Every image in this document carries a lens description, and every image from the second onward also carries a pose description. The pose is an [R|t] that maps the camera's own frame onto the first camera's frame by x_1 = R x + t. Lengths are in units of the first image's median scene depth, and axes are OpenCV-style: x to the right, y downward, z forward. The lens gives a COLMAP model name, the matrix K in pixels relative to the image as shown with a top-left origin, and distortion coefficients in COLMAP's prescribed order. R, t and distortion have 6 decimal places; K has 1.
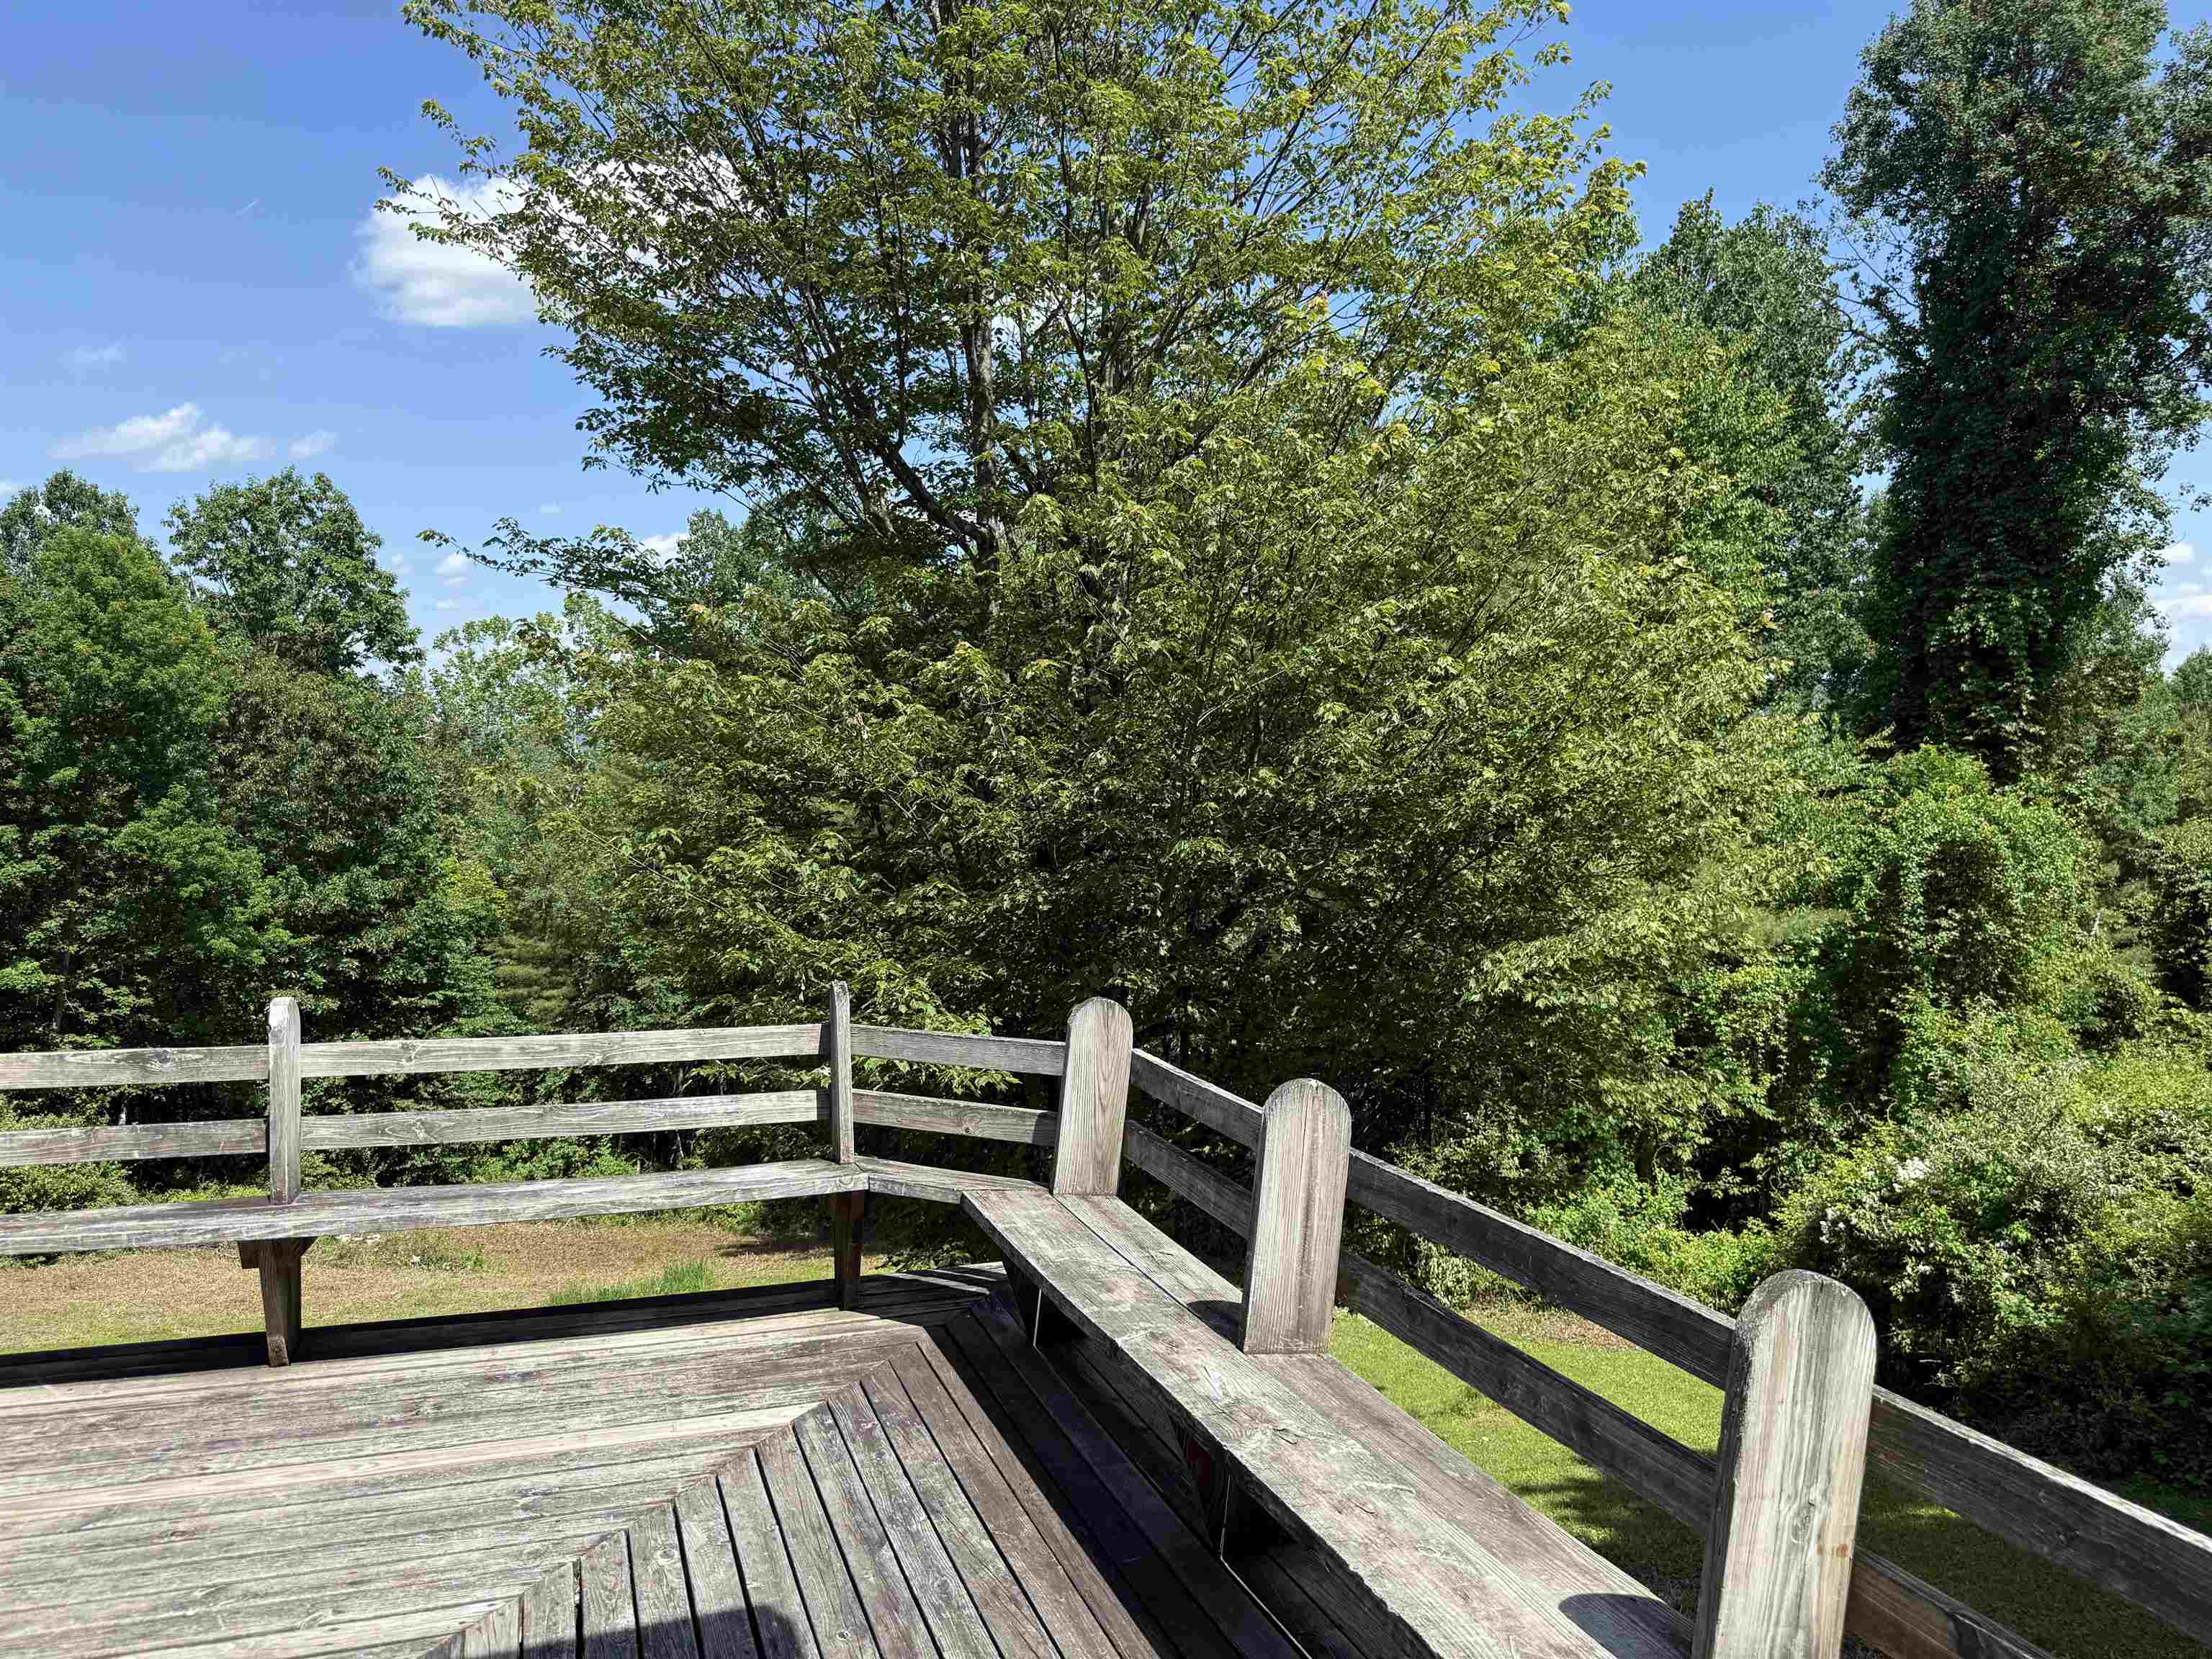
lens RADIAL K [[1567.9, 0, 1109.1], [0, 1567.9, 844.1], [0, 0, 1]] dist [0.030293, -0.044641]
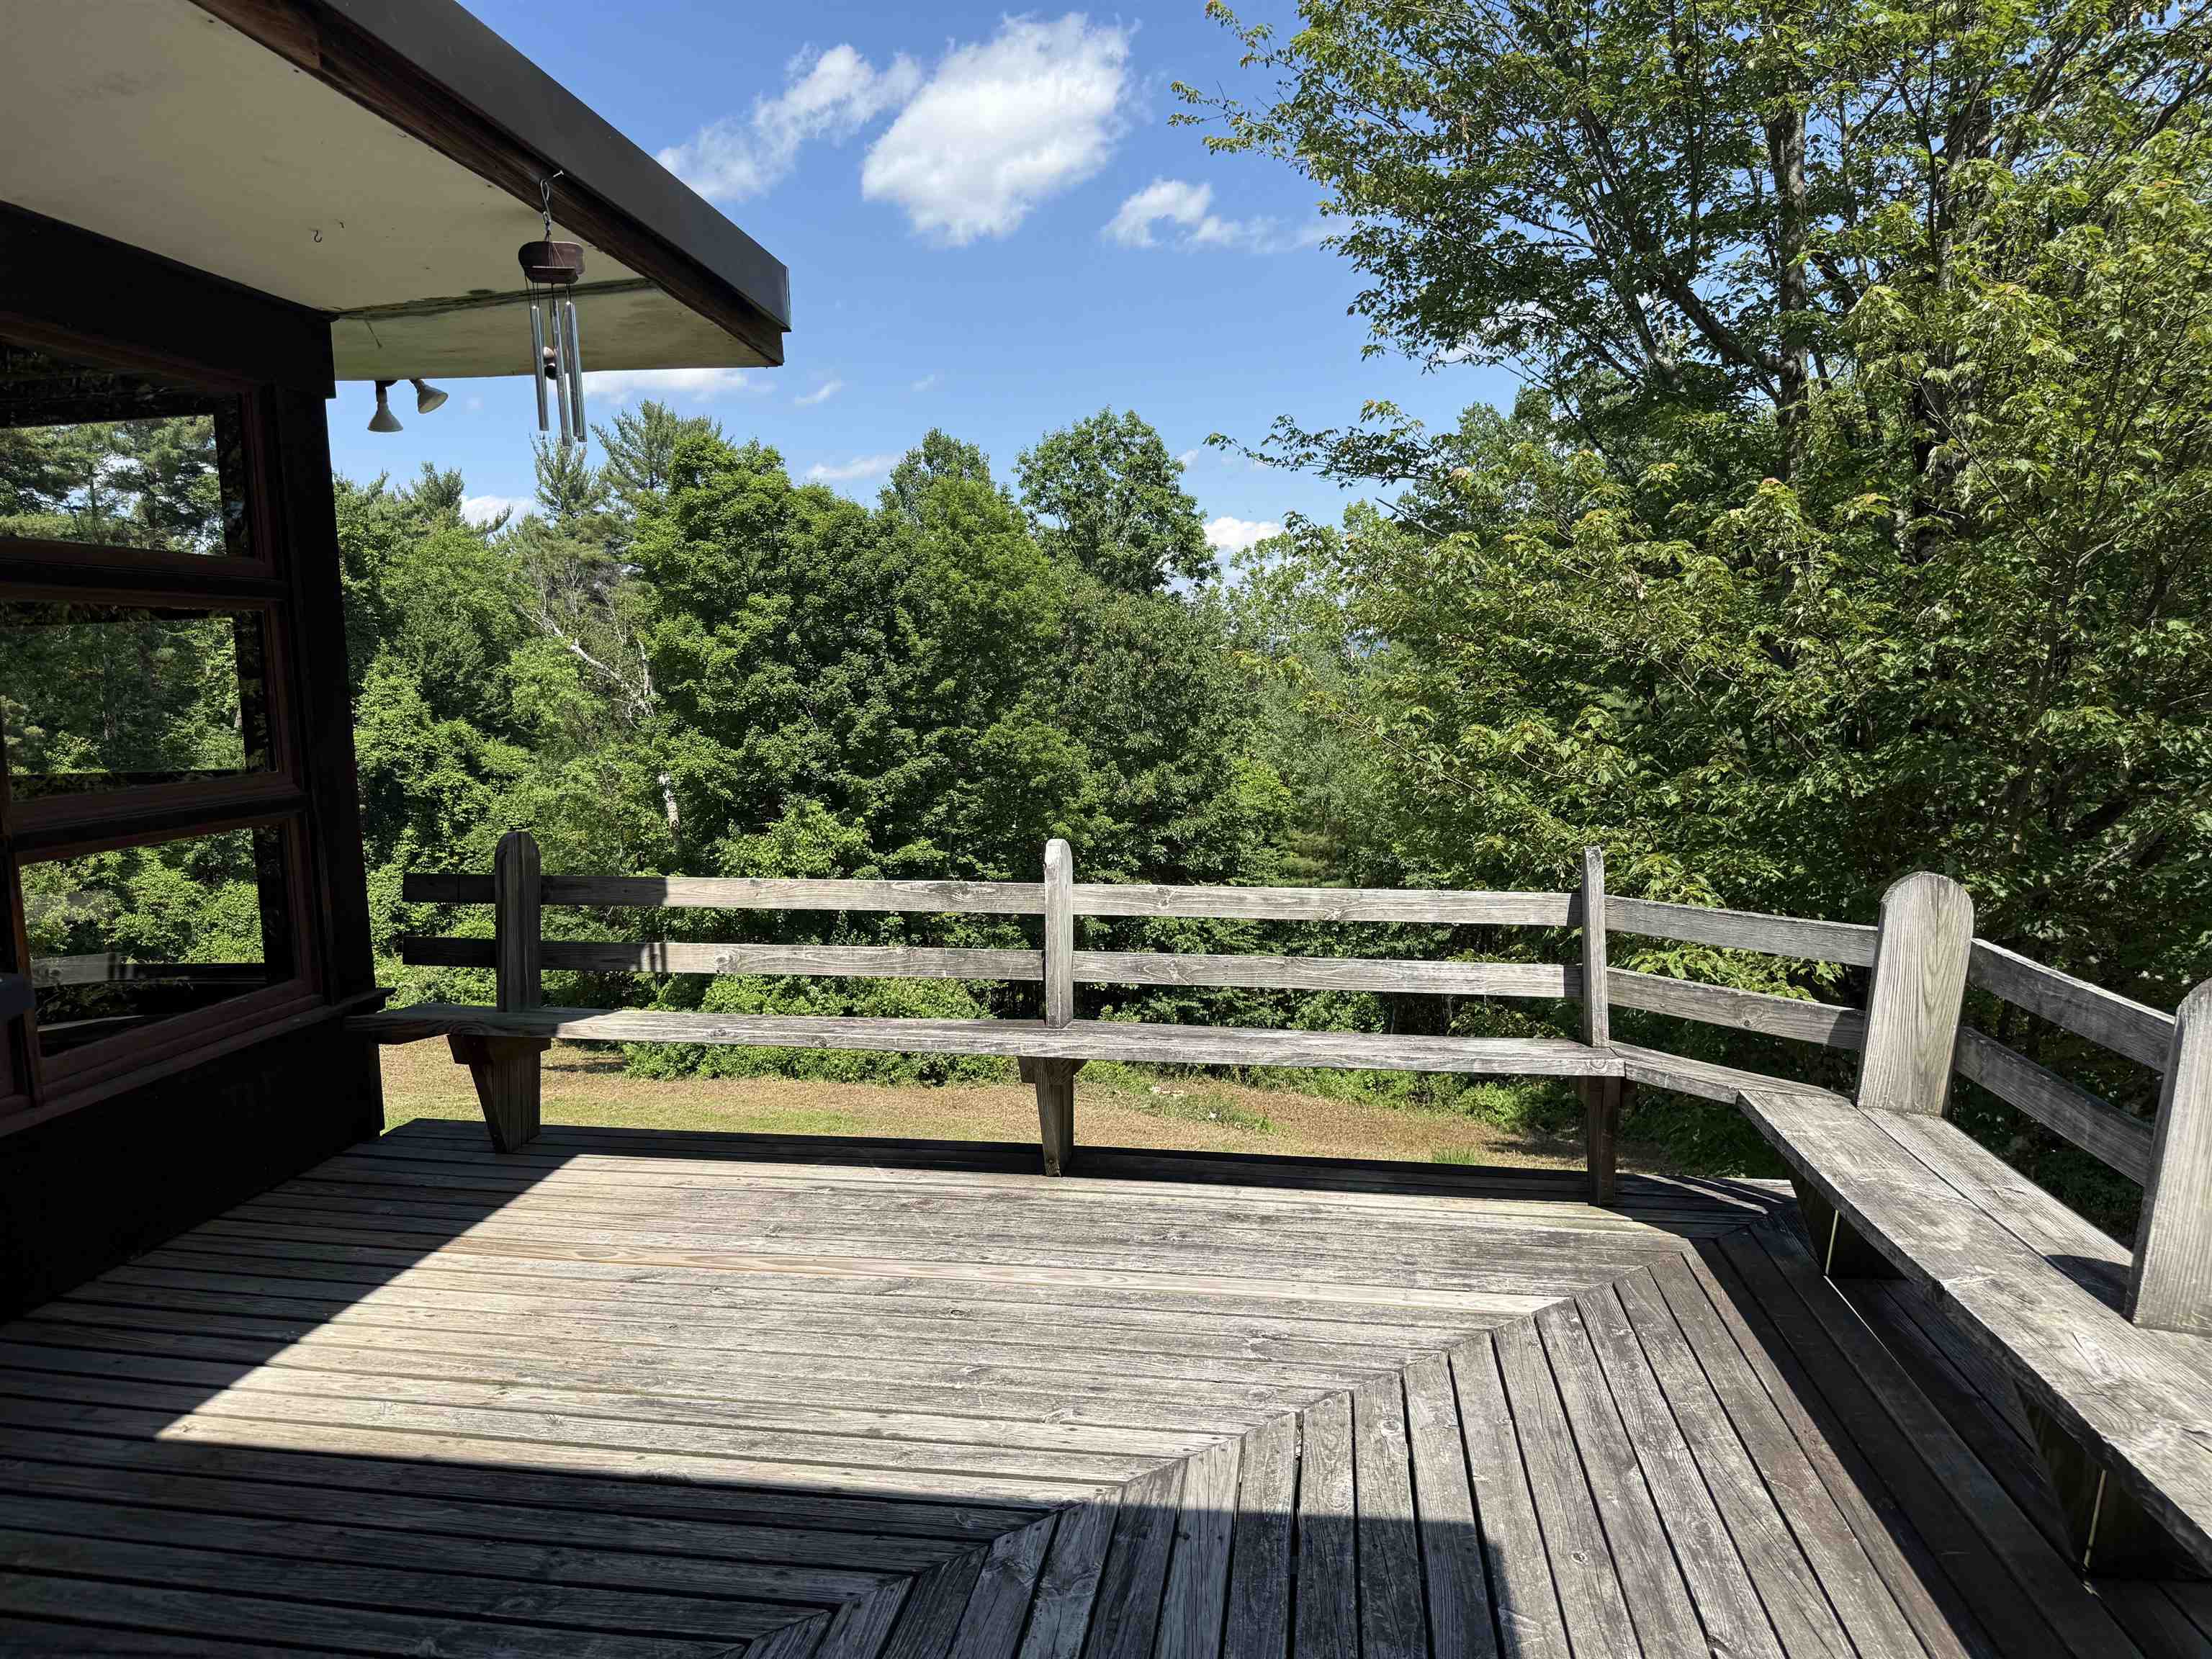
lens RADIAL K [[1533.3, 0, 1089.1], [0, 1533.3, 840.6], [0, 0, 1]] dist [0.086585, -0.121537]
pose [[0.878730, 0.028742, -0.476453, -0.001850], [-0.000405, 0.998230, 0.059471, 0.014423], [0.477319, -0.052065, 0.877186, 0.036127]]
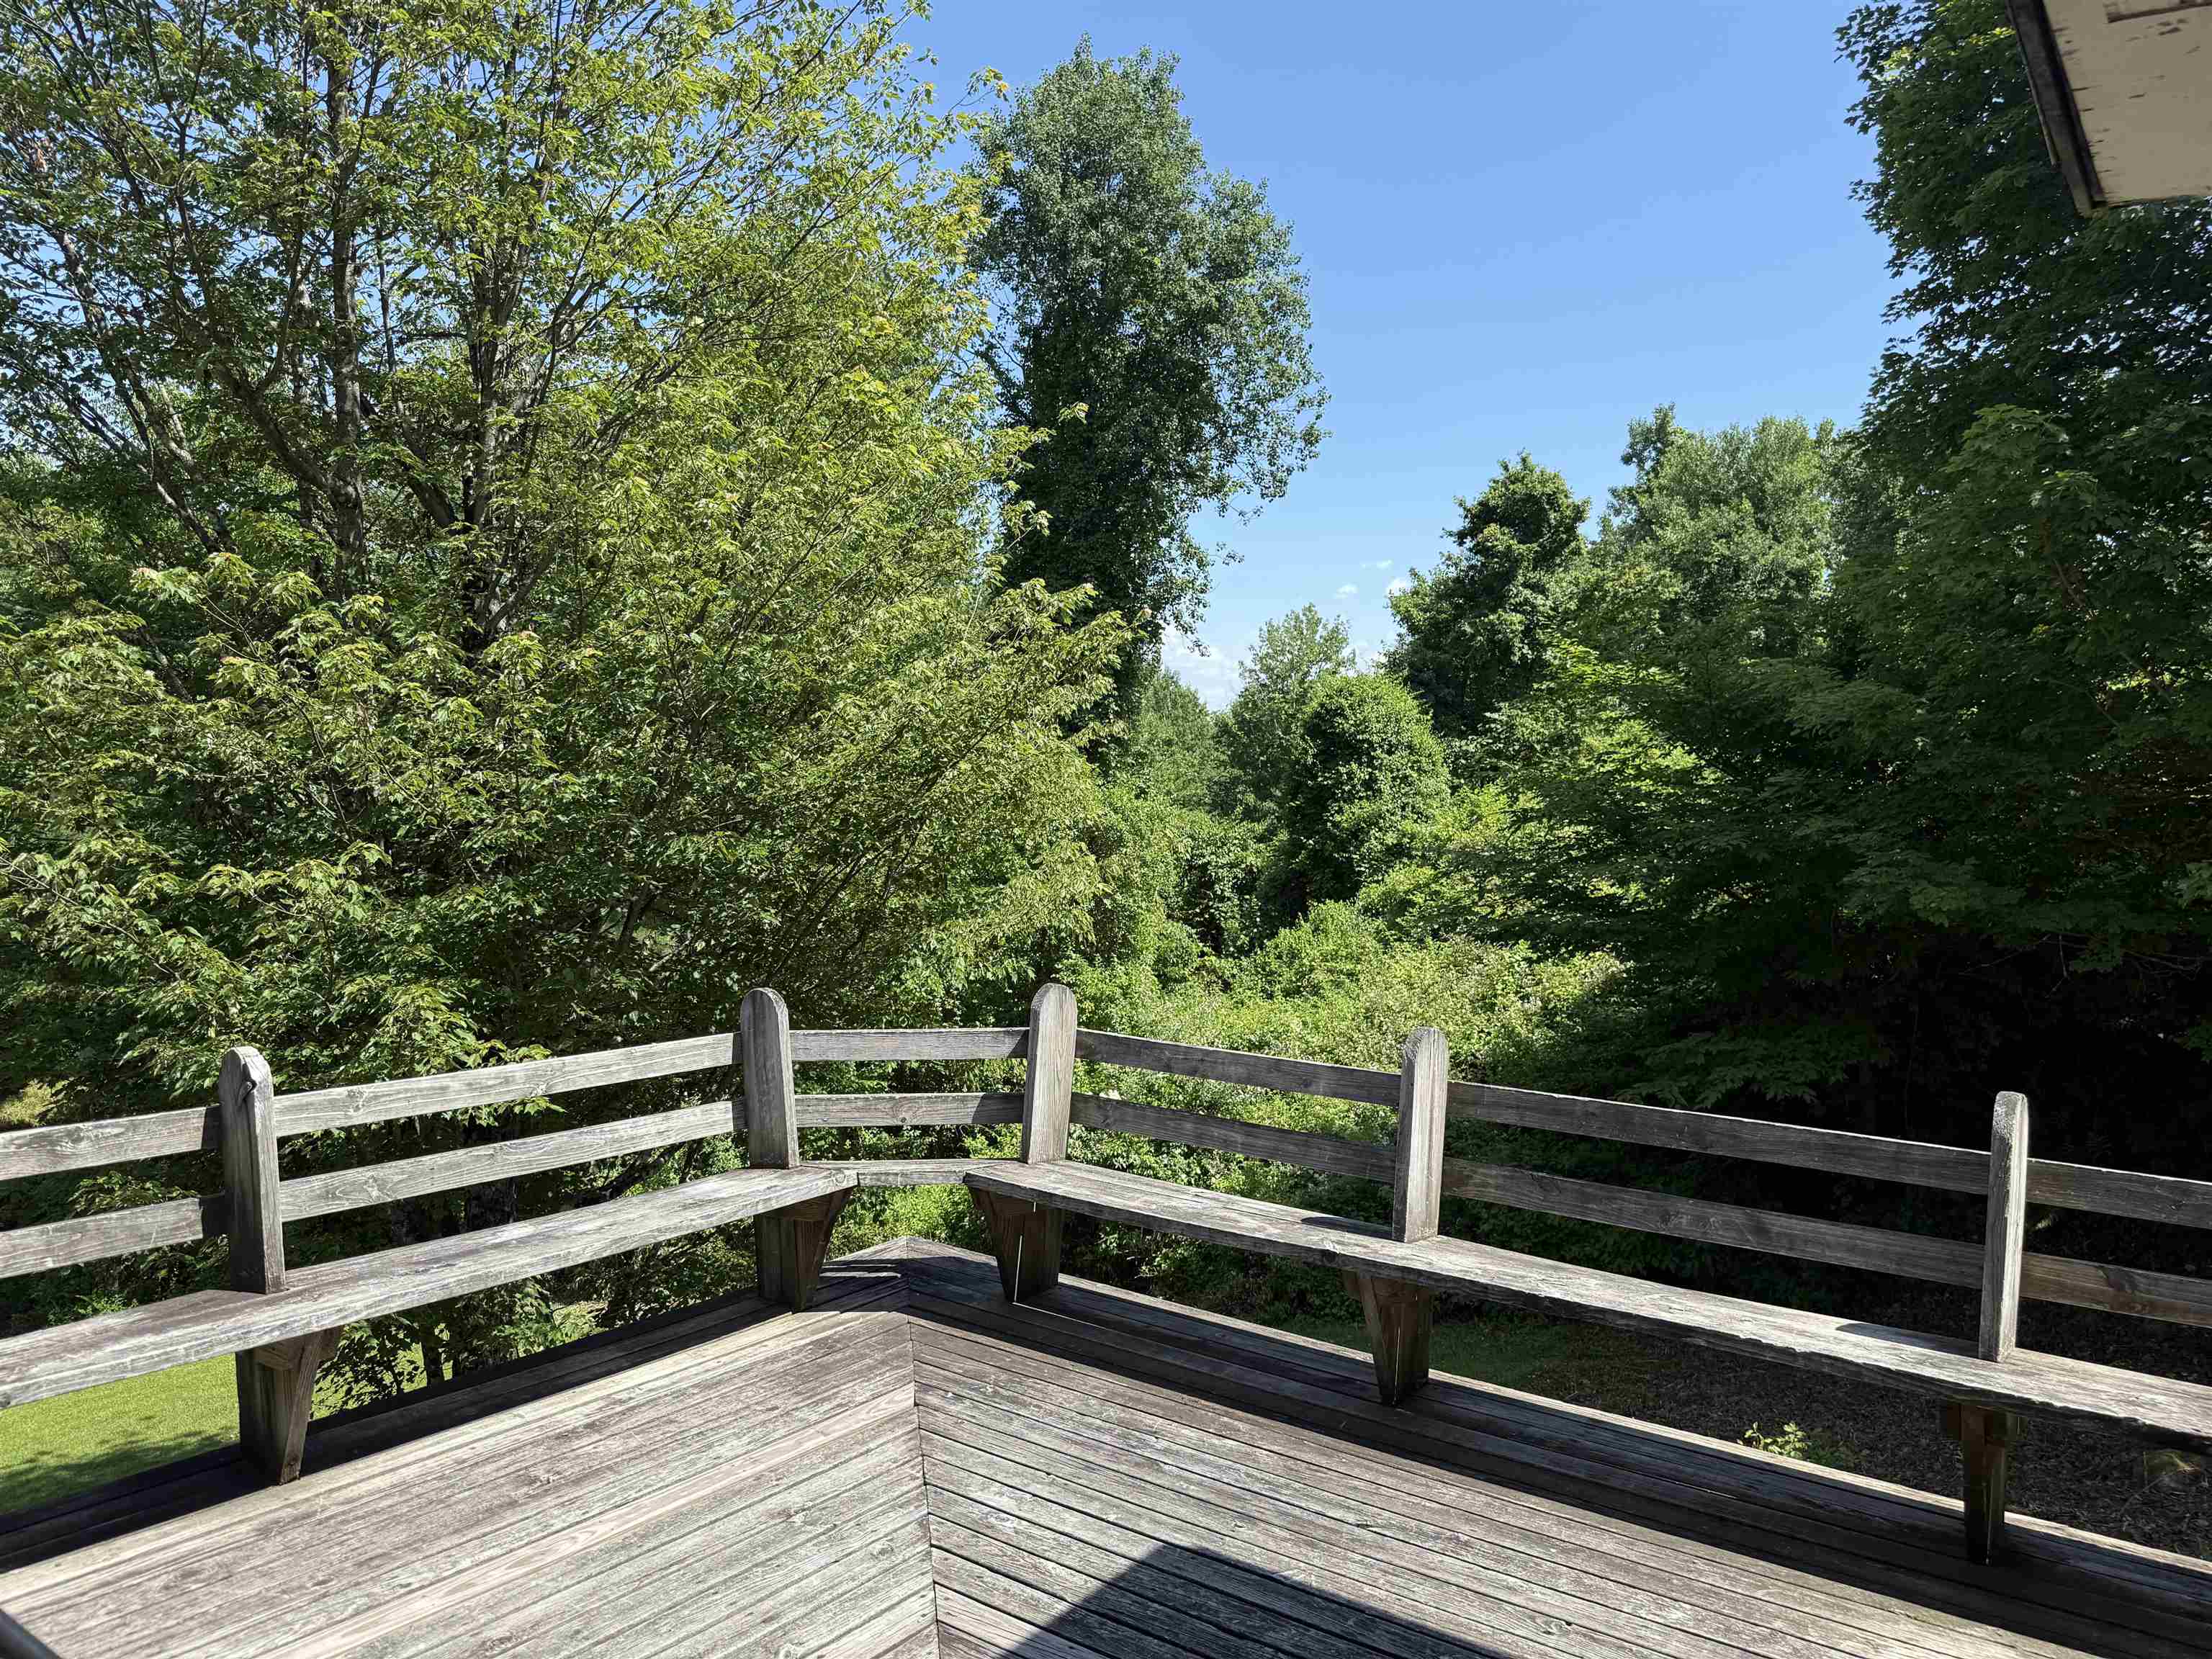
lens RADIAL K [[1541.2, 0, 1103.5], [0, 1541.2, 889.9], [0, 0, 1]] dist [0.025251, -0.045040]
pose [[0.833265, -0.032211, 0.551934, -0.242553], [0.011353, 0.999088, 0.041166, -0.005539], [-0.552757, -0.028036, 0.832871, 0.031198]]
